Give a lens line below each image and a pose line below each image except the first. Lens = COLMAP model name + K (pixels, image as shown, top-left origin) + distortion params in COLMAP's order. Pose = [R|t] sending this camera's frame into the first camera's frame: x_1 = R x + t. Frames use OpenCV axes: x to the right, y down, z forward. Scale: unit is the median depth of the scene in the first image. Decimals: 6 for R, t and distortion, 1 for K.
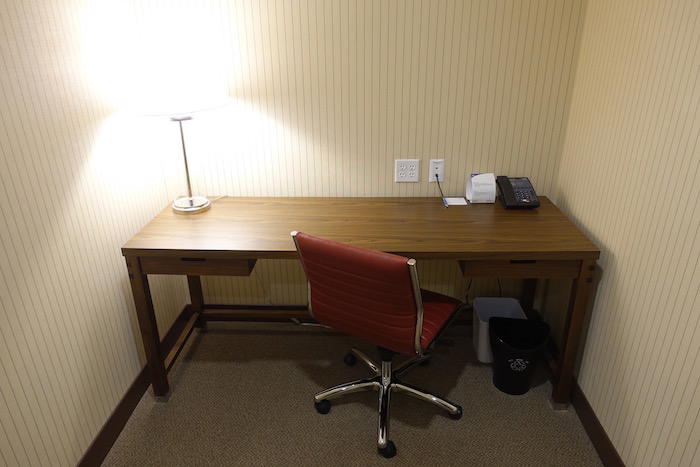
lens RADIAL K [[484.5, 0, 349.2], [0, 484.5, 232.2], [0, 0, 1]] dist [-0.018897, -0.001644]
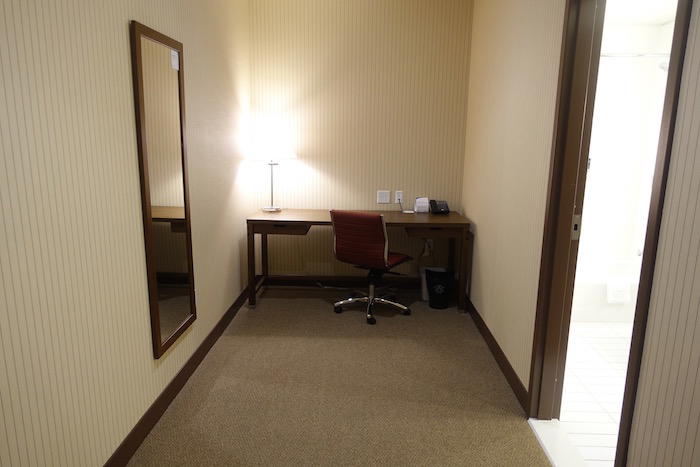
lens RADIAL K [[484.5, 0, 350.5], [0, 484.5, 233.8], [0, 0, 1]] dist [-0.018897, -0.001644]
pose [[0.999481, 0.024492, 0.020902, -0.050377], [-0.019781, 0.979268, -0.201601, 0.423609], [-0.025406, 0.201083, 0.979245, -0.882839]]
